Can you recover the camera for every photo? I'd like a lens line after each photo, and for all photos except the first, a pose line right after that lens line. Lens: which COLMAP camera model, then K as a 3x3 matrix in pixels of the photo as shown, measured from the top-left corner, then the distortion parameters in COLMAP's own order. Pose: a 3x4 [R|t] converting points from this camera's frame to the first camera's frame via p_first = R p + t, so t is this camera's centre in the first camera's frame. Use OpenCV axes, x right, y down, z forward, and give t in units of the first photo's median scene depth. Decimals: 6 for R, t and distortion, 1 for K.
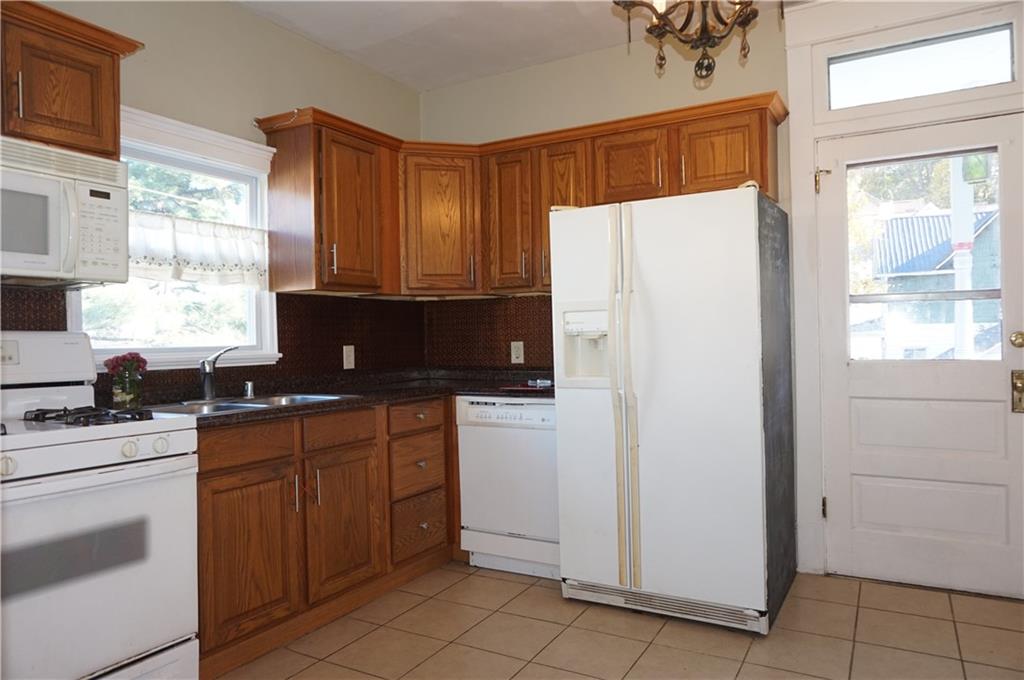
lens RADIAL K [[701.9, 0, 513.2], [0, 701.9, 336.1], [0, 0, 1]] dist [-0.023558, 0.027414]
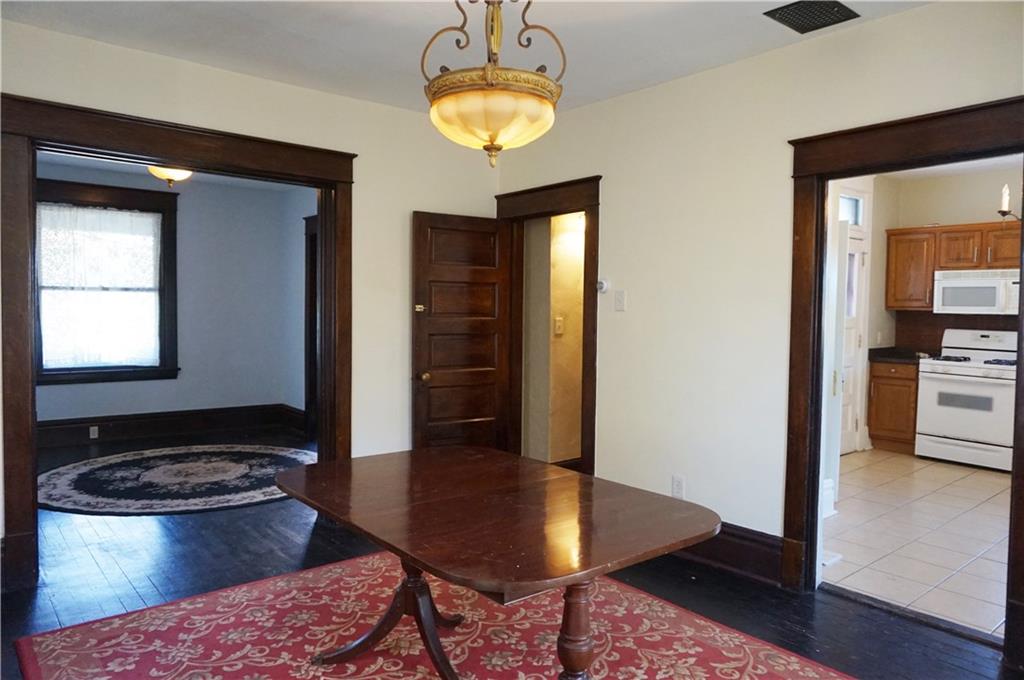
lens RADIAL K [[701.9, 0, 514.8], [0, 701.9, 339.2], [0, 0, 1]] dist [-0.023558, 0.027414]
pose [[-0.346061, 0.062094, -0.936155, 2.441092], [-0.003267, 0.997722, 0.067386, -0.148826], [0.938206, 0.026378, -0.345070, 0.100335]]
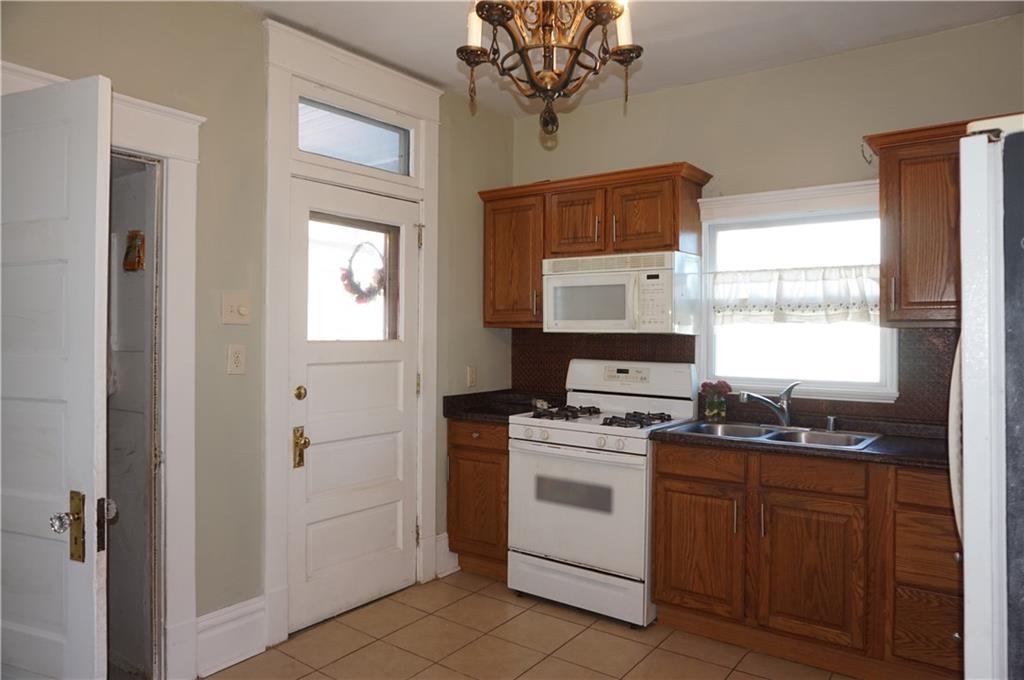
lens RADIAL K [[701.9, 0, 515.2], [0, 701.9, 337.1], [0, 0, 1]] dist [-0.023558, 0.027414]
pose [[-0.114555, 0.024033, -0.993126, 0.893569], [0.001635, 0.999711, 0.024003, -0.099527], [0.993416, 0.001126, -0.114561, 0.806269]]
